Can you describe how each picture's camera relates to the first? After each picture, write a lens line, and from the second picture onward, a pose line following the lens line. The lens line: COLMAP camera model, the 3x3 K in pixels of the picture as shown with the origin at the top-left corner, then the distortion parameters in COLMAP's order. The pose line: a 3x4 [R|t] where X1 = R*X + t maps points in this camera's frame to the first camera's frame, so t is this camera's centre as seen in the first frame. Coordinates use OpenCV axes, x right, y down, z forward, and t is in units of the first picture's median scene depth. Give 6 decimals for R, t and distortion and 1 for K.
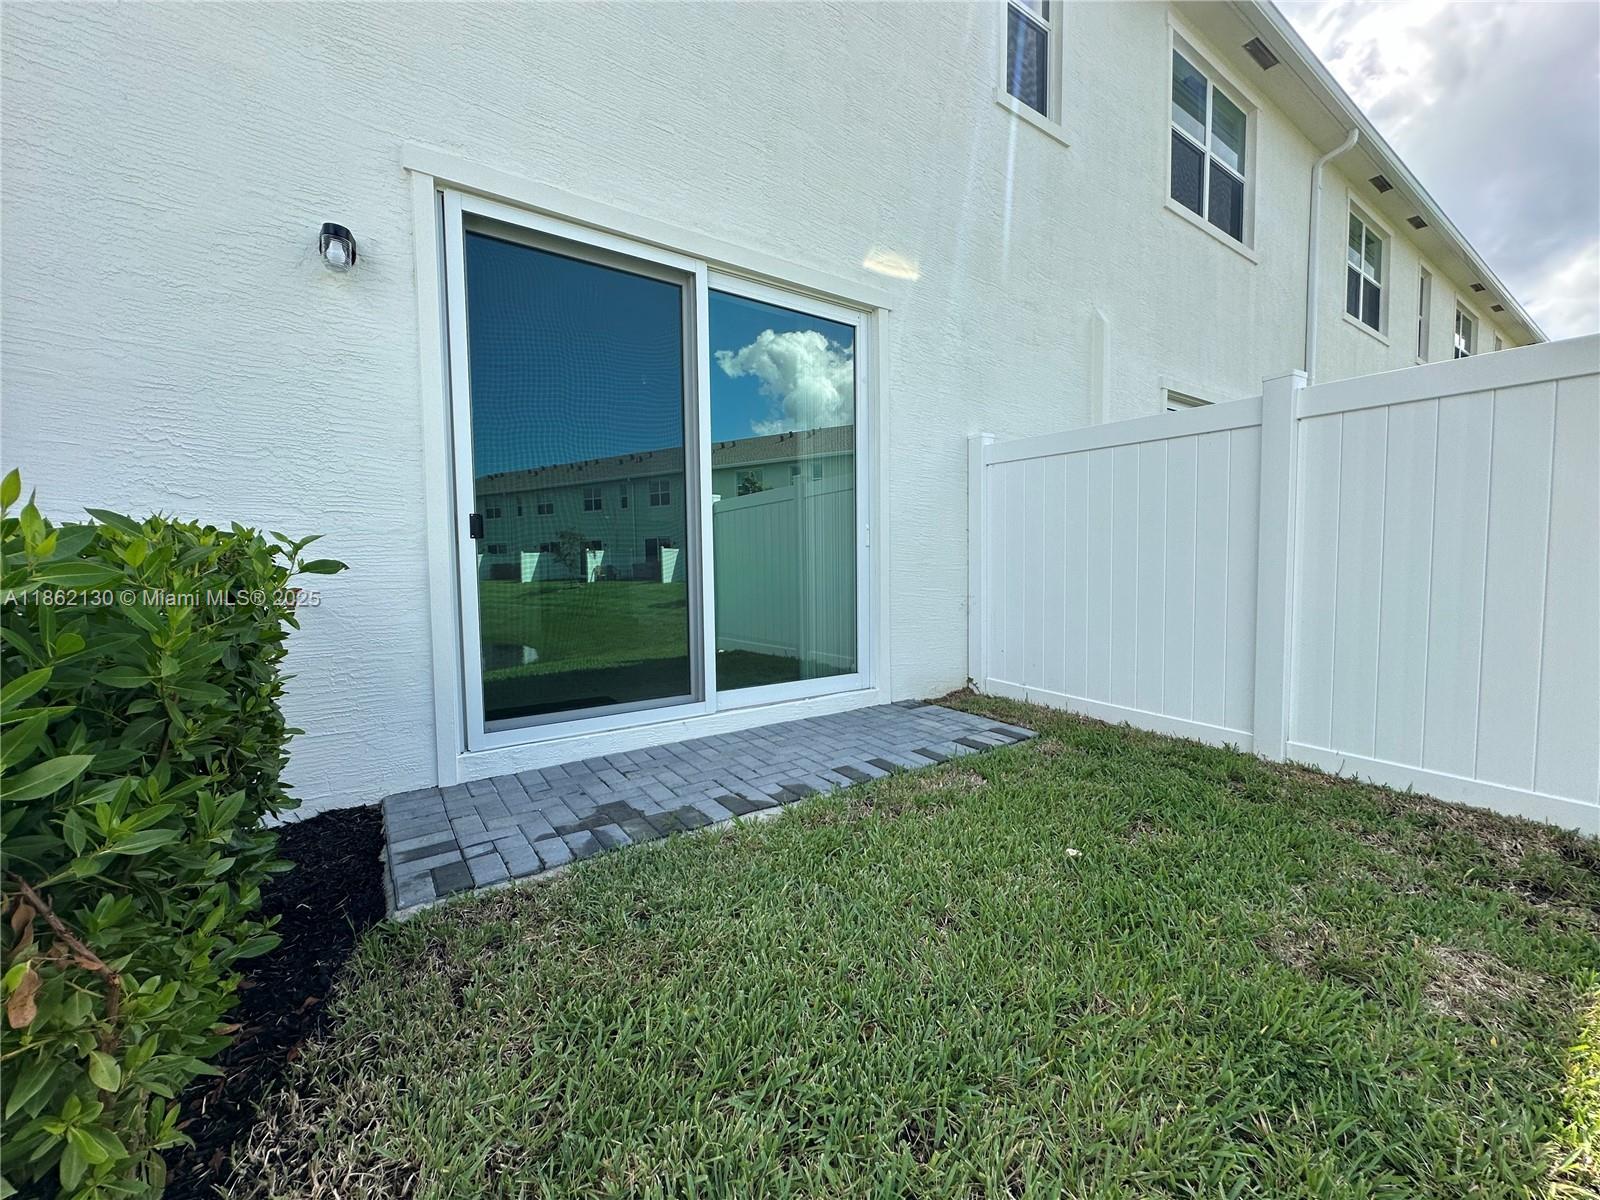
lens RADIAL K [[637.6, 0, 796.8], [0, 637.6, 599.7], [0, 0, 1]] dist [0.000100, 0.000615]
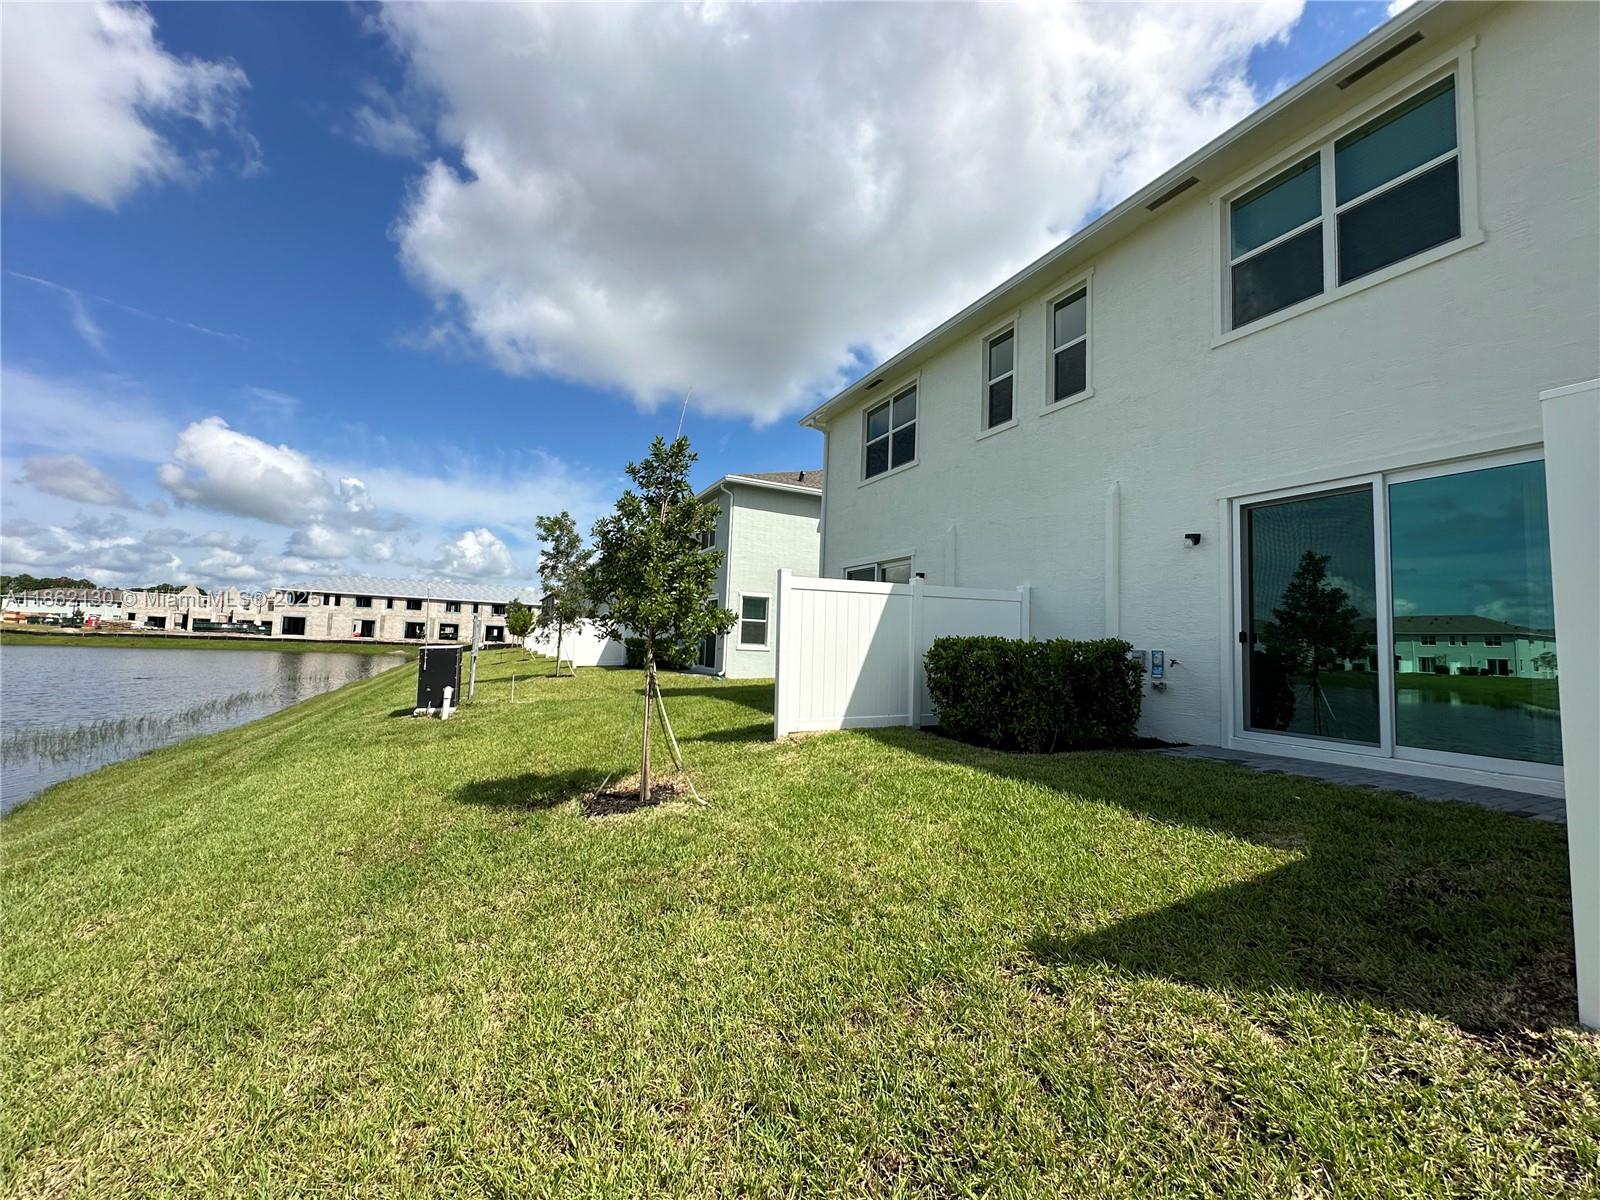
lens RADIAL K [[637.6, 0, 808.7], [0, 637.6, 605.0], [0, 0, 1]] dist [0.000100, 0.000615]
pose [[-0.132347, -0.055443, -0.989652, 1.951395], [-0.084062, 0.995465, -0.044527, 0.002105], [0.987632, 0.077299, -0.136407, -0.229853]]
